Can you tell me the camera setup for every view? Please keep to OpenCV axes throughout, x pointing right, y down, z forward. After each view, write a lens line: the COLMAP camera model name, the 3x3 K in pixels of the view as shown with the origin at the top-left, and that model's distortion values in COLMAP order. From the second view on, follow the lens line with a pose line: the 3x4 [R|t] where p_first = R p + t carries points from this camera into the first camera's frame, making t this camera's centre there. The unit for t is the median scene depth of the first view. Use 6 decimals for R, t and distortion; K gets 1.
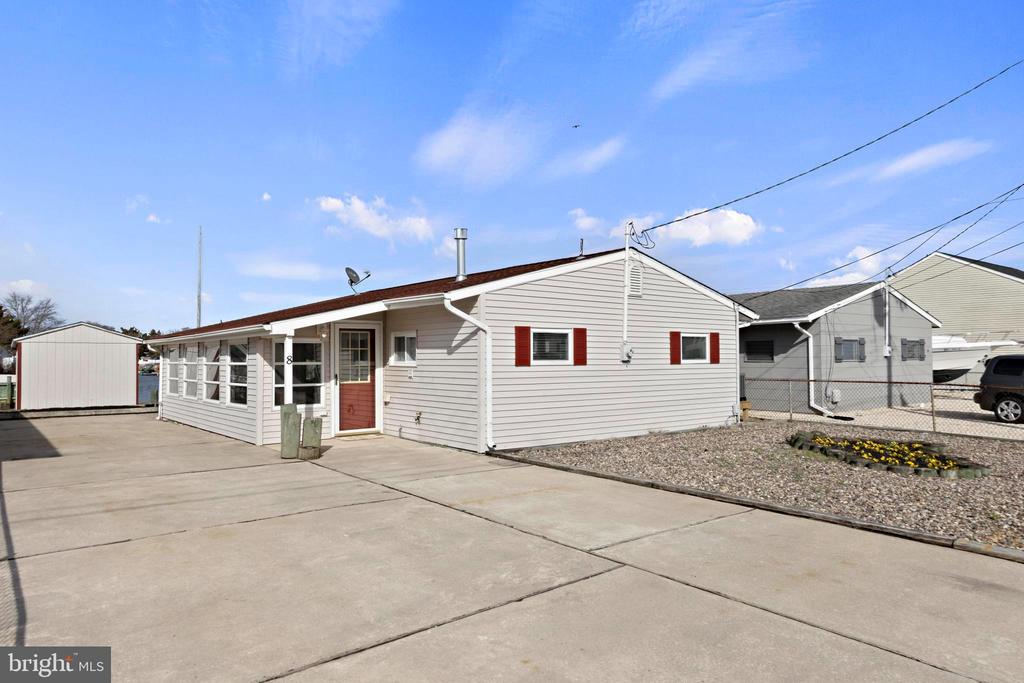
lens RADIAL K [[691.8, 0, 512.0], [0, 691.8, 341.5], [0, 0, 1]] dist [0.002303, 0.000863]
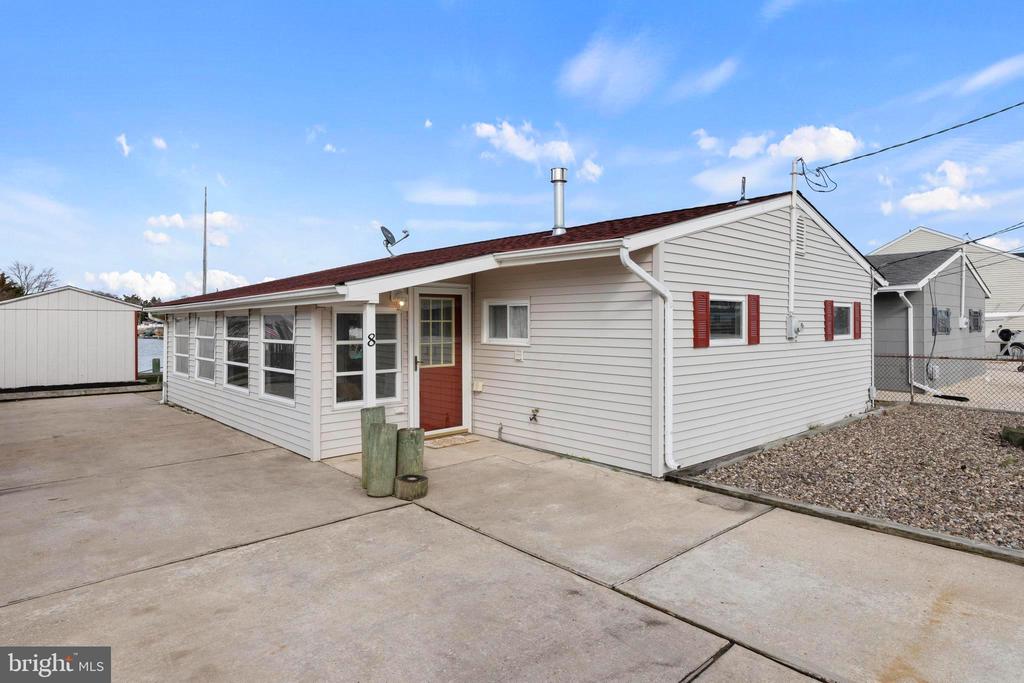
lens RADIAL K [[589.4, 0, 513.3], [0, 589.4, 322.6], [0, 0, 1]] dist [0.000534, 0.000218]
pose [[0.997601, 0.002834, 0.069174, -0.186191], [-0.004403, 0.999737, 0.022528, -0.002540], [-0.069092, -0.022779, 0.997350, 0.355282]]
